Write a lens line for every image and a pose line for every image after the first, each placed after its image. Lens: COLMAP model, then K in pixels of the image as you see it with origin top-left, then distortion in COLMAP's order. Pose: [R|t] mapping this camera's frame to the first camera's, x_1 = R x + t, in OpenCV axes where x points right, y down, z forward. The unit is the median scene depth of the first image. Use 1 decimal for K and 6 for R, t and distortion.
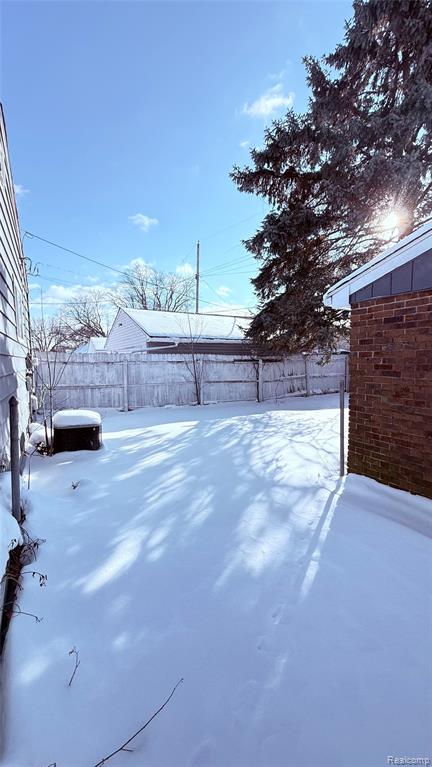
lens RADIAL K [[303.1, 0, 217.3], [0, 303.1, 382.6], [0, 0, 1]] dist [-0.000884, 0.000090]
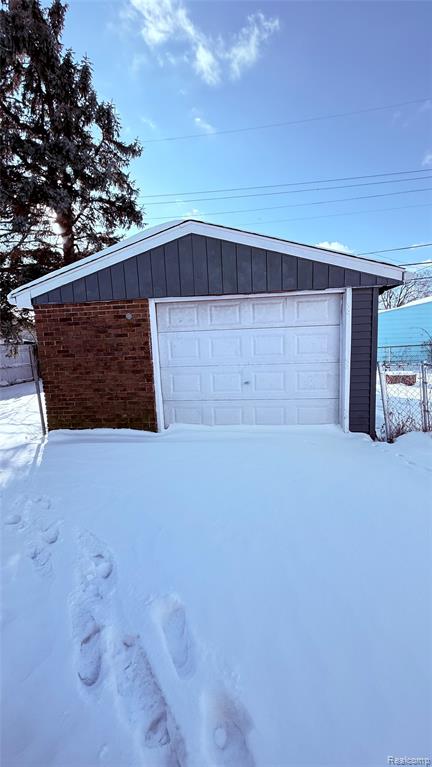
lens RADIAL K [[303.1, 0, 217.3], [0, 303.1, 382.6], [0, 0, 1]] dist [-0.000884, 0.000090]
pose [[0.573643, -0.122452, 0.809901, -0.233678], [0.095907, 0.992002, 0.082055, 0.049557], [-0.813471, 0.030605, 0.580799, -0.458537]]
